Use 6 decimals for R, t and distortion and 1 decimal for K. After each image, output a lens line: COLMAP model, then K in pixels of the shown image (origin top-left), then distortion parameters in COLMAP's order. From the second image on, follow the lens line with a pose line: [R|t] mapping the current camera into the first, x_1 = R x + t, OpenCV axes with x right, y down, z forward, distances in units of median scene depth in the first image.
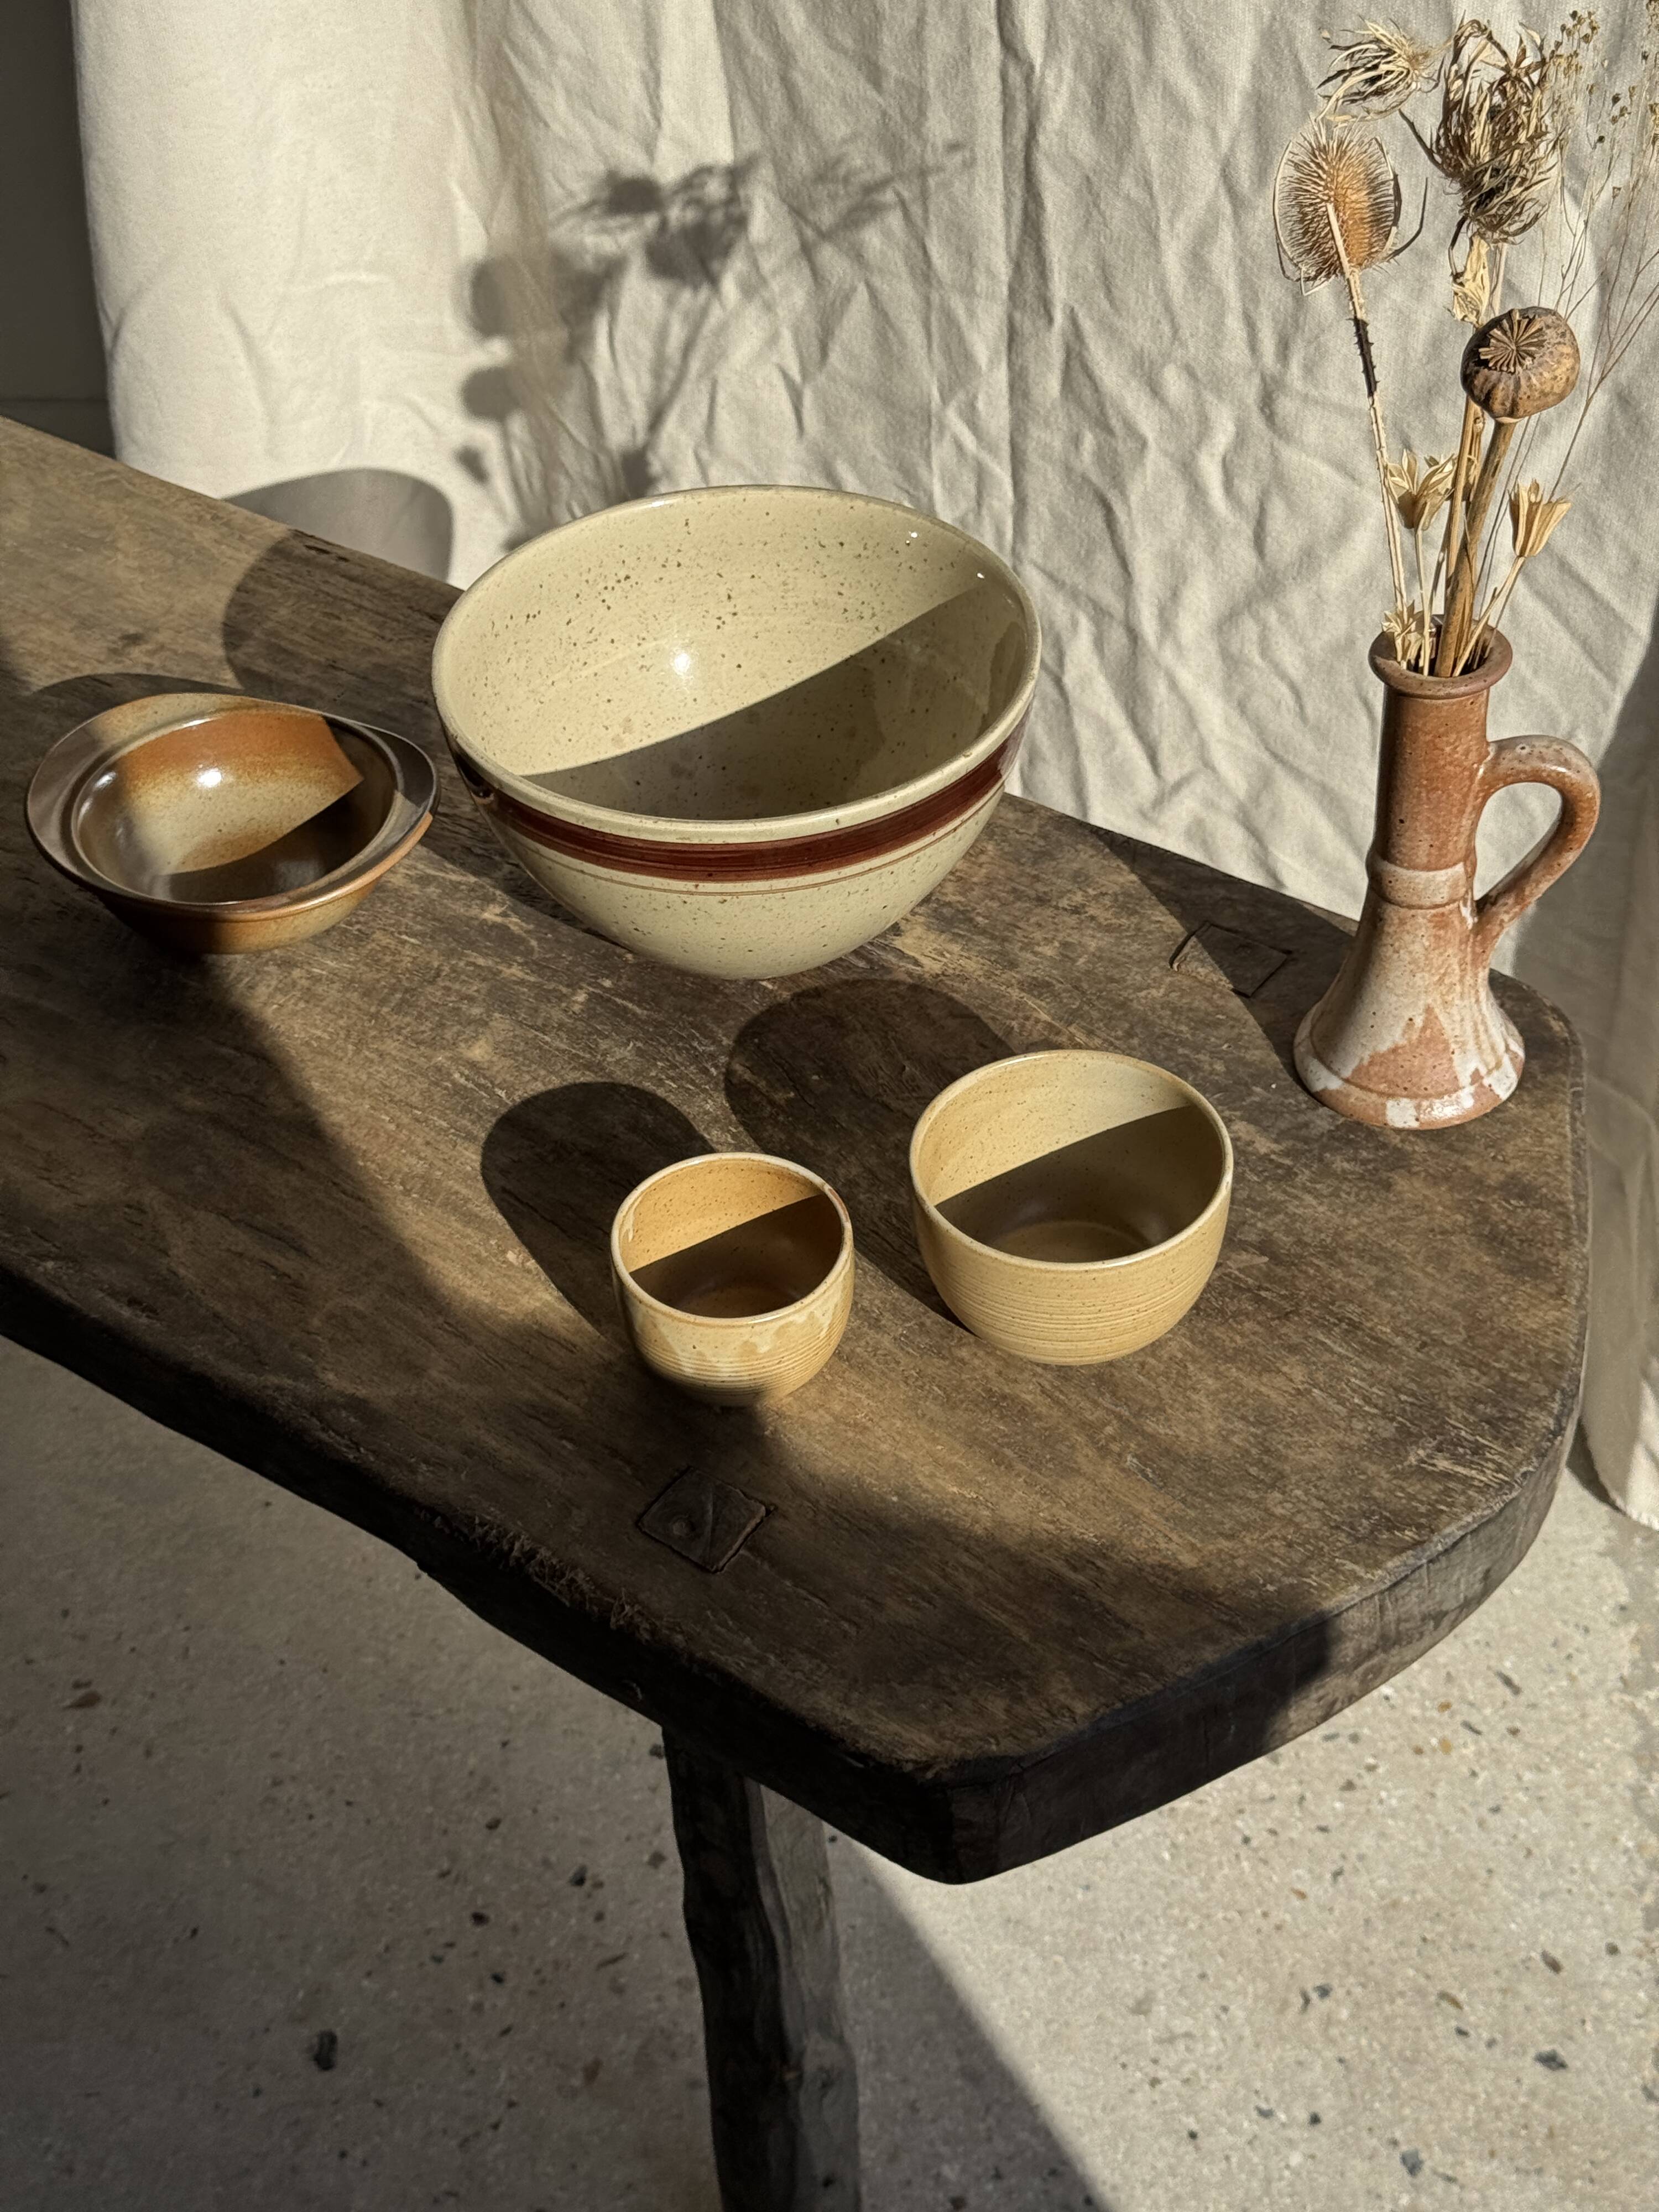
lens RADIAL K [[3155.7, 0, 762.2], [0, 3155.7, 1138.2], [0, 0, 1]] dist [0.112753, 0.000000]
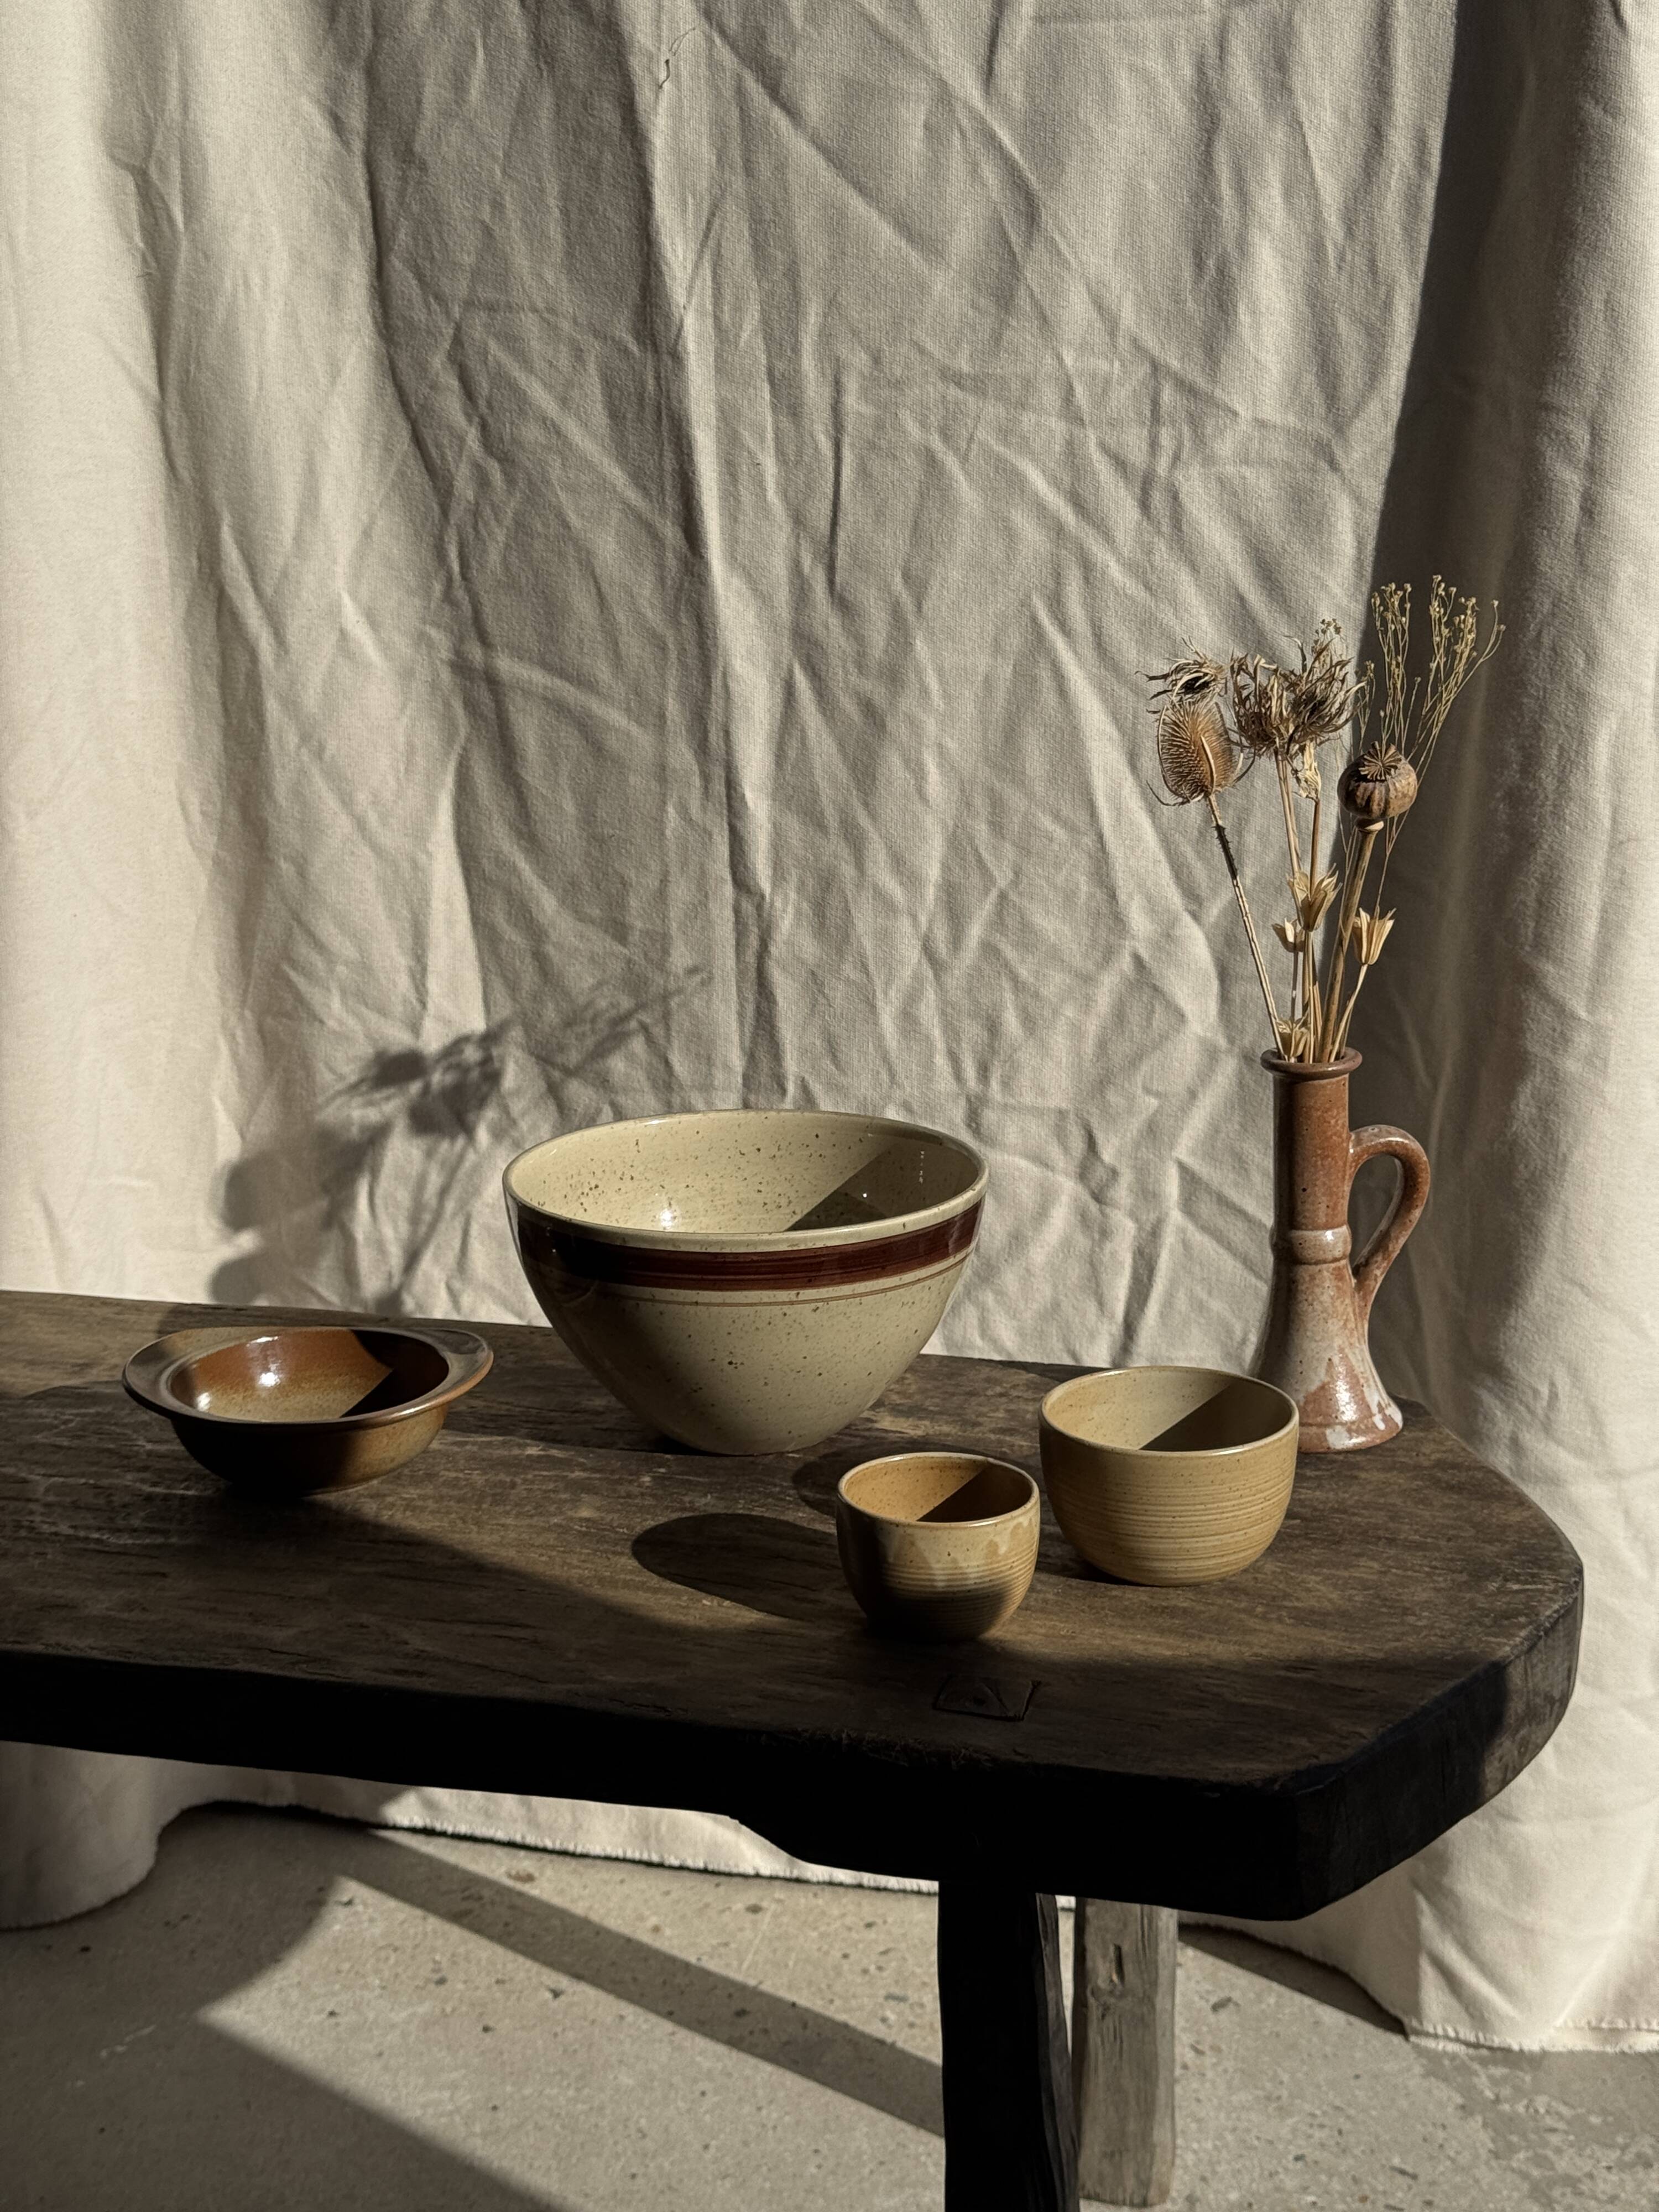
lens RADIAL K [[3155.7, 0, 818.9], [0, 3155.7, 1083.9], [0, 0, 1]] dist [0.112753, 0.000000]
pose [[0.934825, -0.044924, 0.352254, -0.387168], [0.211626, 0.867049, -0.451043, 0.354969], [-0.285159, 0.496193, 0.820047, -0.047657]]
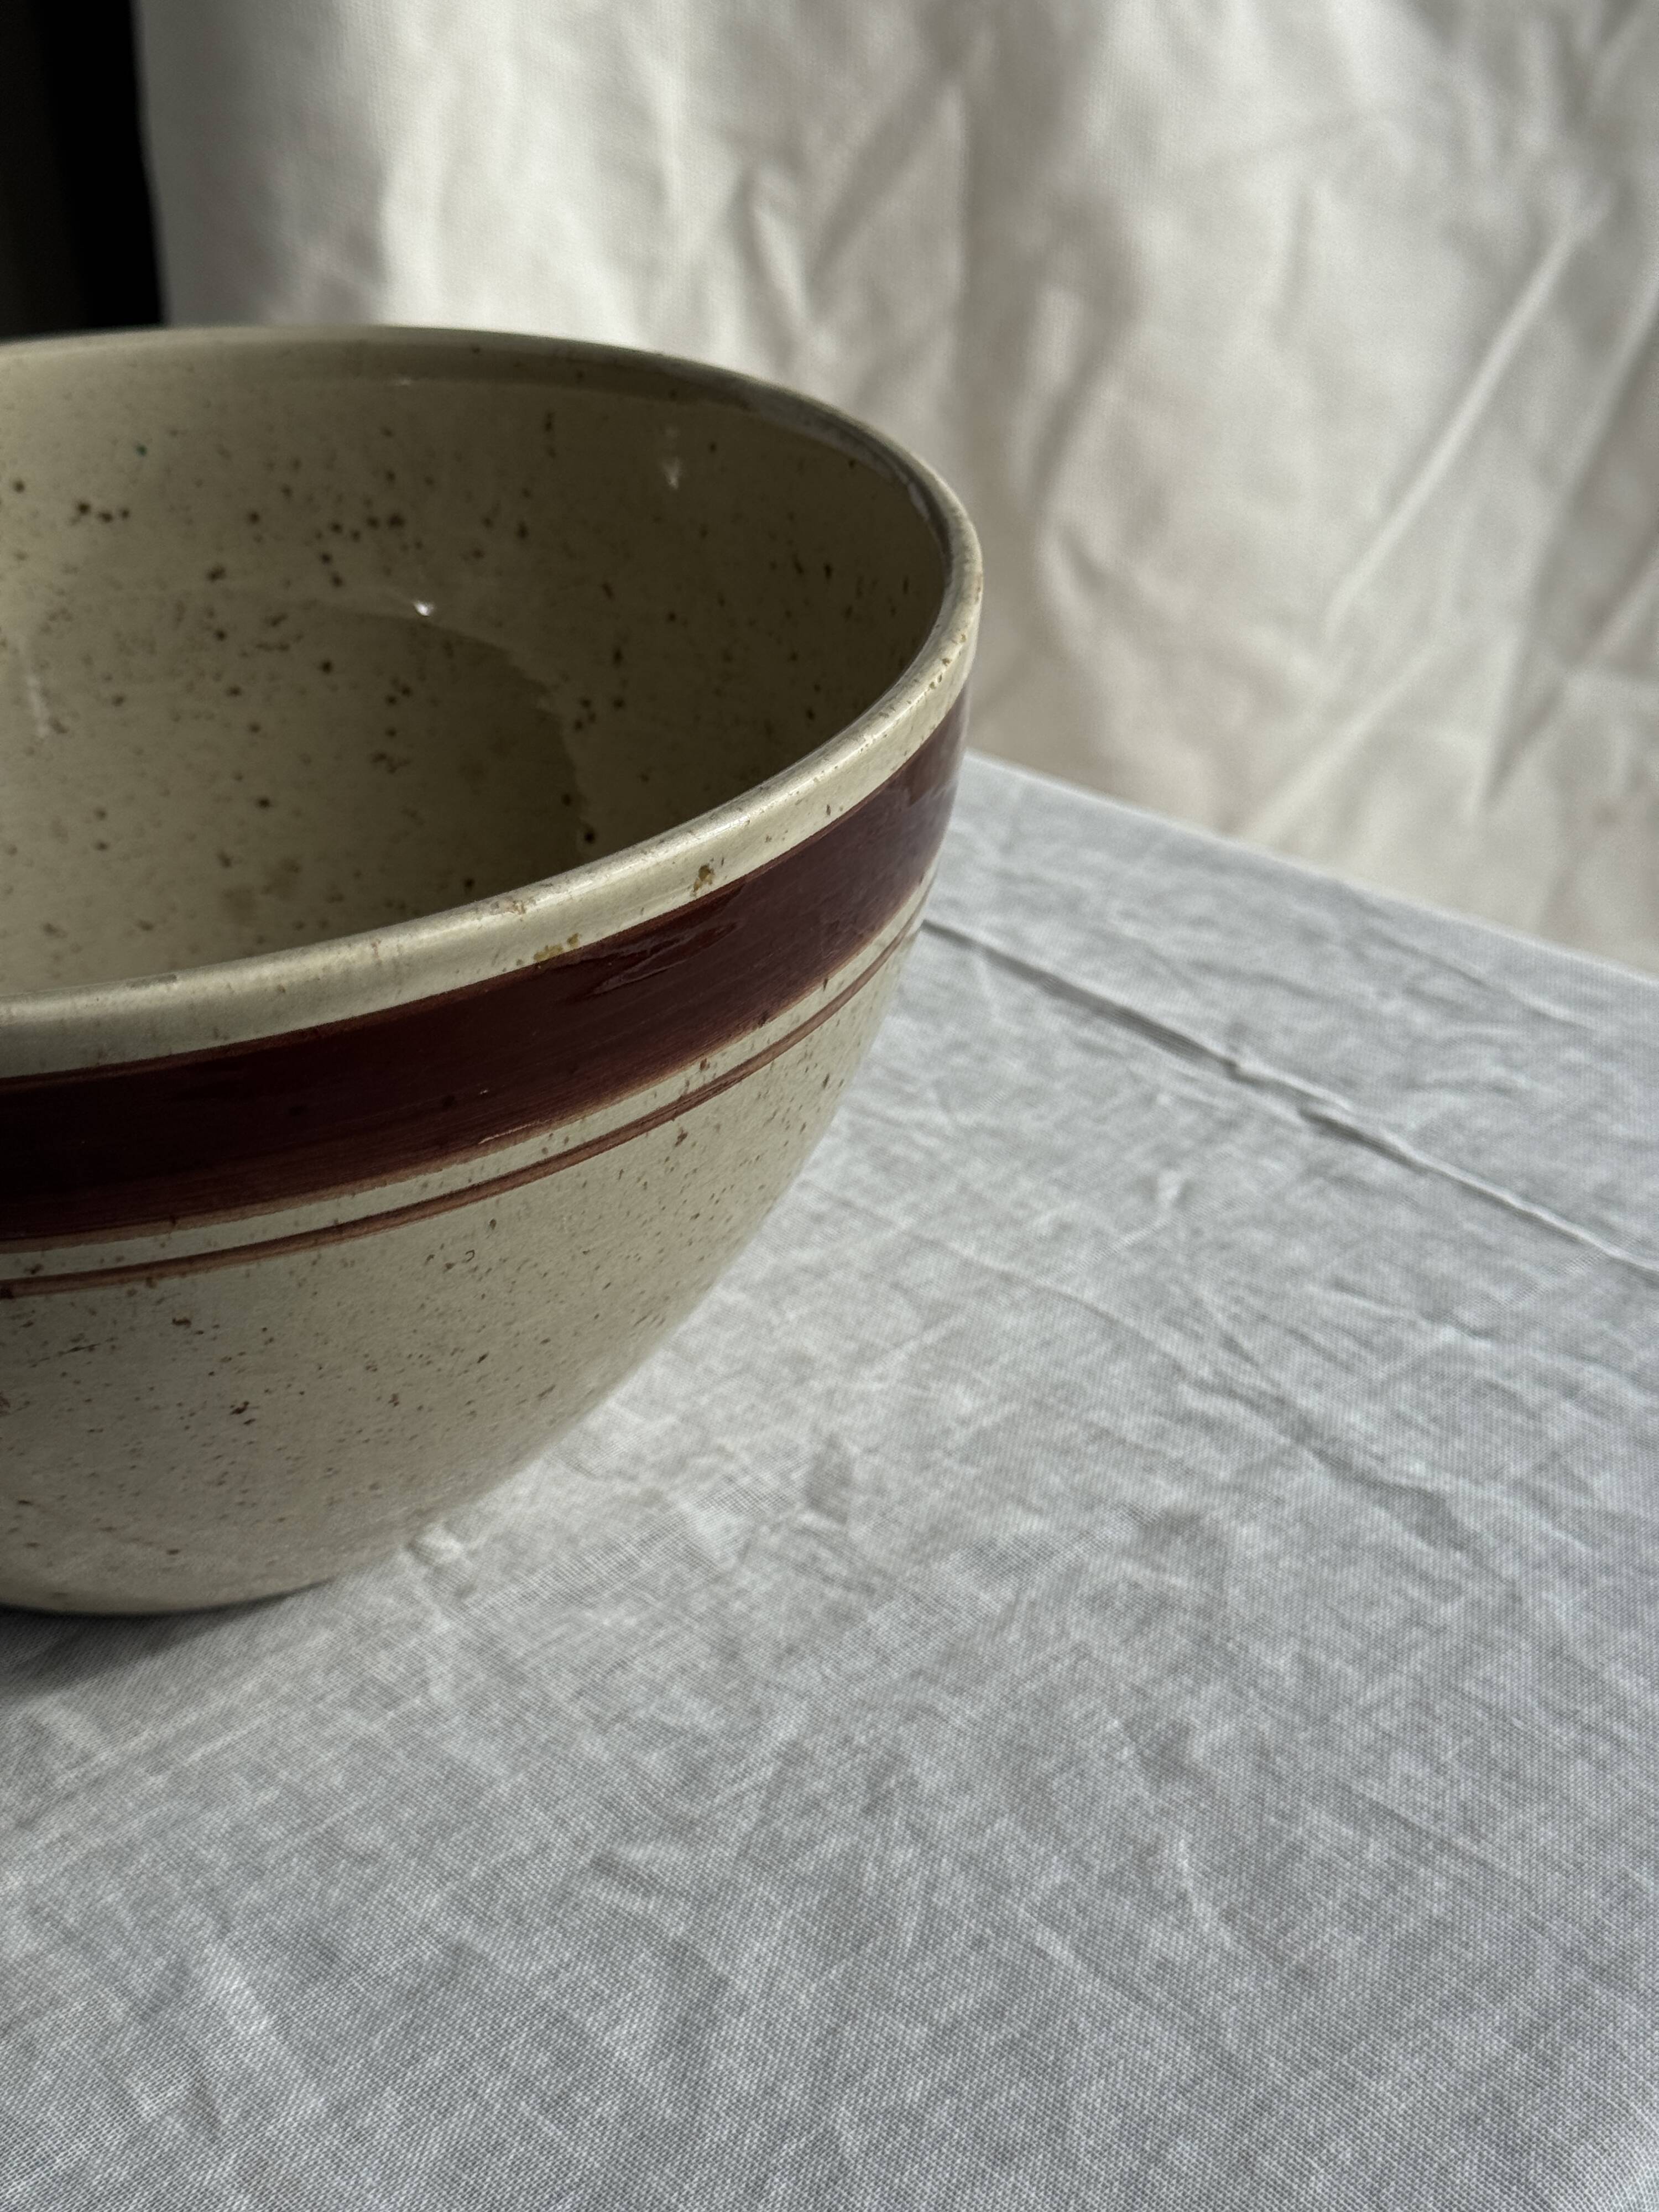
lens RADIAL K [[3204.2, 0, 797.4], [0, 3204.2, 1084.0], [0, 0, 1]] dist [0.132455, 0.000000]
pose [[0.752357, 0.334297, -0.567630, 0.239261], [-0.433259, 0.900190, -0.044104, -0.117405], [0.496231, 0.279113, 0.822101, 0.710335]]
